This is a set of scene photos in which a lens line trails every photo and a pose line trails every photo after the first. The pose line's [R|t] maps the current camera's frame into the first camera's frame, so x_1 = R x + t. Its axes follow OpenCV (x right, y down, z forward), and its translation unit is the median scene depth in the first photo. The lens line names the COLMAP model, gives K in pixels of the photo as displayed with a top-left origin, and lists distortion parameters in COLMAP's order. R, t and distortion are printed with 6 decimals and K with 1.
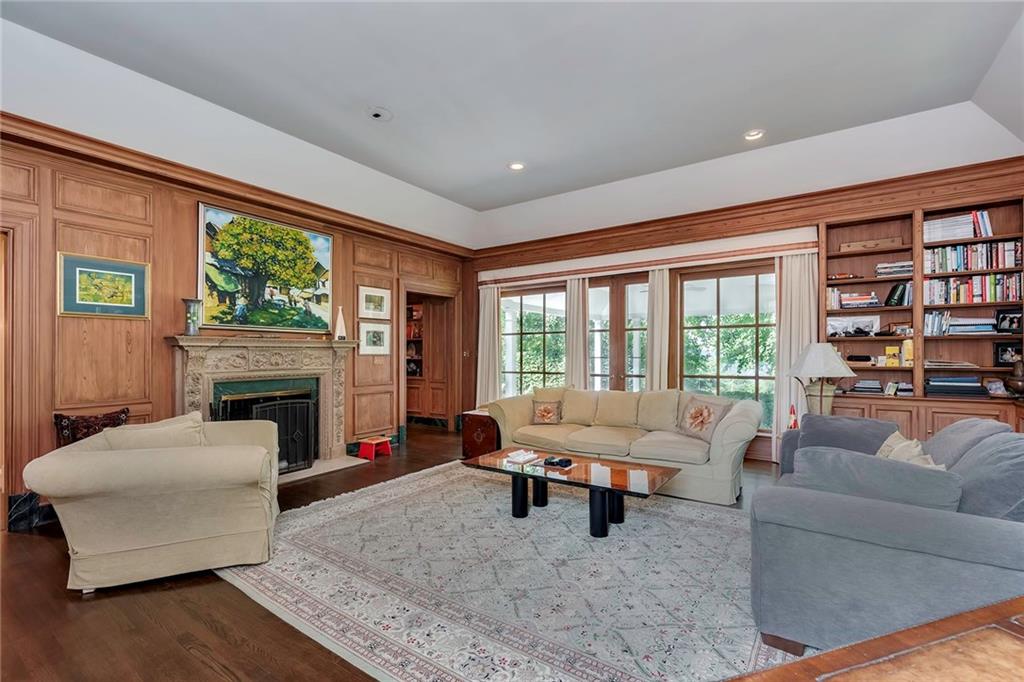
lens RADIAL K [[453.3, 0, 556.1], [0, 453.3, 354.7], [0, 0, 1]] dist [0.000083, -0.000047]
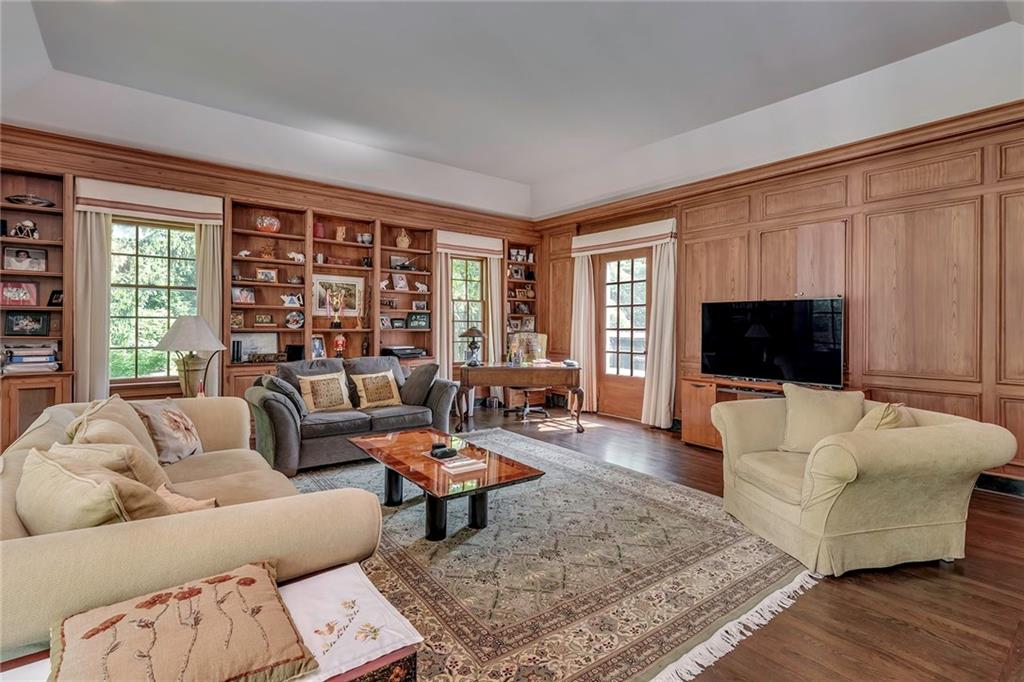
lens RADIAL K [[480.2, 0, 534.4], [0, 480.2, 326.4], [0, 0, 1]] dist [0.000518, 0.000069]
pose [[-0.931161, -0.006742, 0.364545, -0.367941], [-0.005757, 0.999976, 0.003790, -0.001361], [-0.364562, 0.001430, -0.931178, 1.338547]]
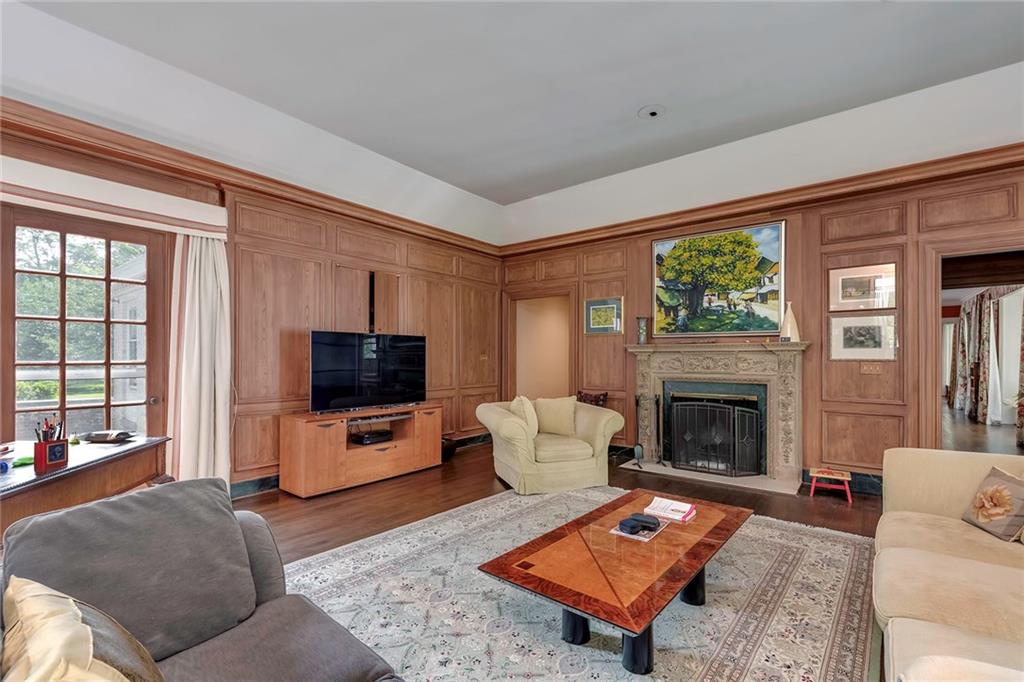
lens RADIAL K [[464.1, 0, 484.5], [0, 464.1, 355.0], [0, 0, 1]] dist [0.000966, 0.000265]
pose [[-0.185321, -0.001407, -0.982677, 0.531758], [-0.003728, 0.999993, -0.000729, -0.006018], [0.982671, 0.003529, -0.185325, 0.679172]]
